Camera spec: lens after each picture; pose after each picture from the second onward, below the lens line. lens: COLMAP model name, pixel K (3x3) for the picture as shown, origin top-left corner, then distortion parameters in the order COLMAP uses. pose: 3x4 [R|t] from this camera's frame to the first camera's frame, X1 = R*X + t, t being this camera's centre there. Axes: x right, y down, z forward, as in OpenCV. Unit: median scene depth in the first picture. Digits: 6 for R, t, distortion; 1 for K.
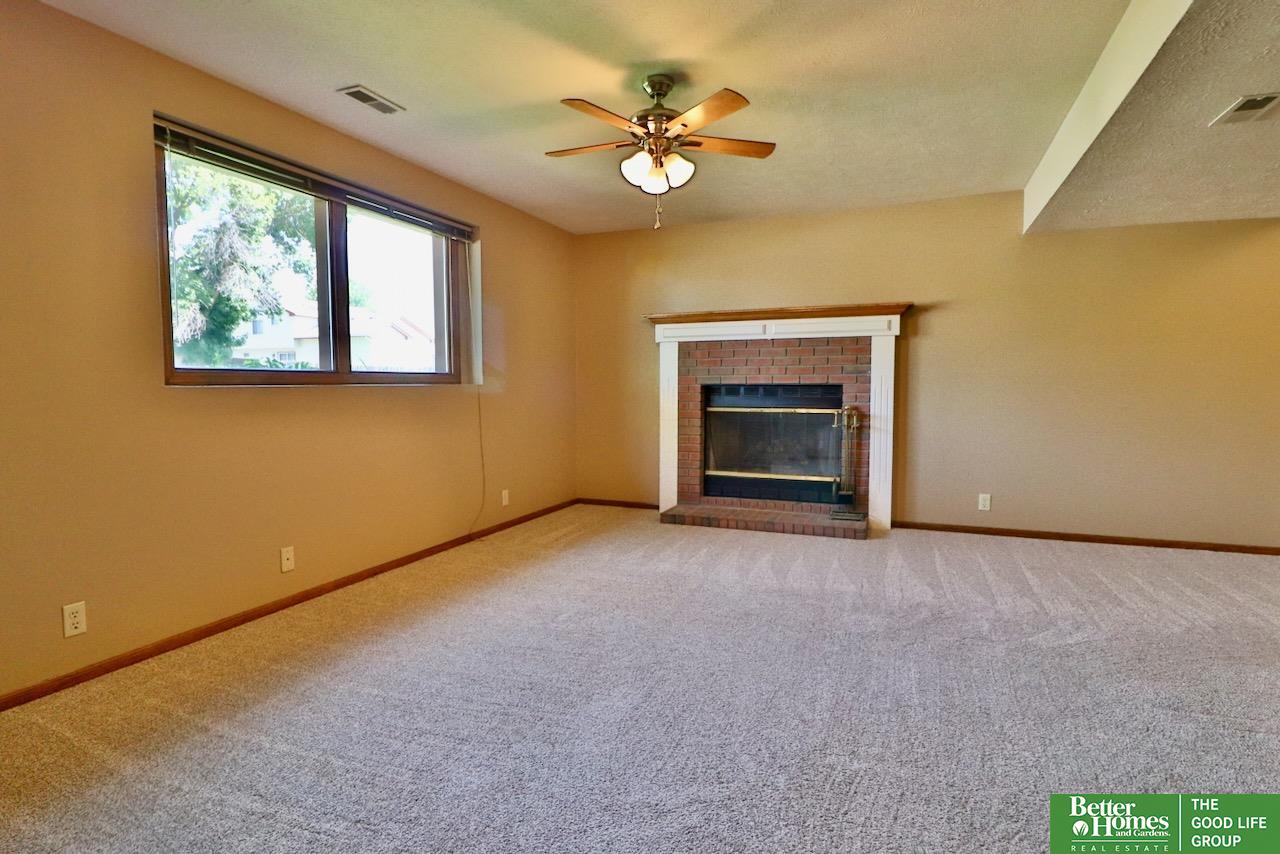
lens RADIAL K [[663.9, 0, 631.2], [0, 663.9, 427.0], [0, 0, 1]] dist [0.001385, -0.015287]
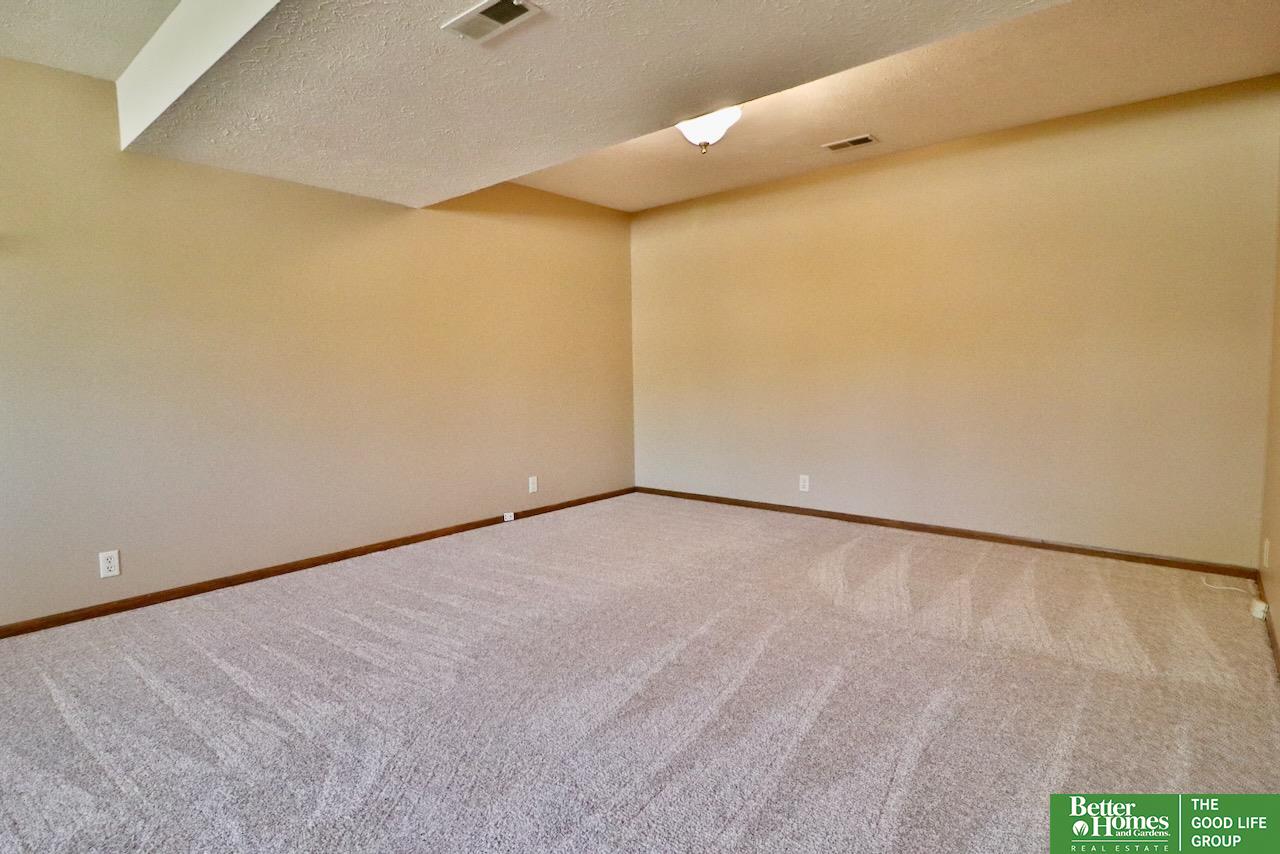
lens RADIAL K [[663.9, 0, 631.2], [0, 663.9, 427.0], [0, 0, 1]] dist [0.001385, -0.015287]
pose [[0.308639, -0.087802, 0.947118, 0.141228], [0.078151, 0.994705, 0.066747, -0.027715], [-0.947963, 0.053418, 0.313866, 0.452120]]
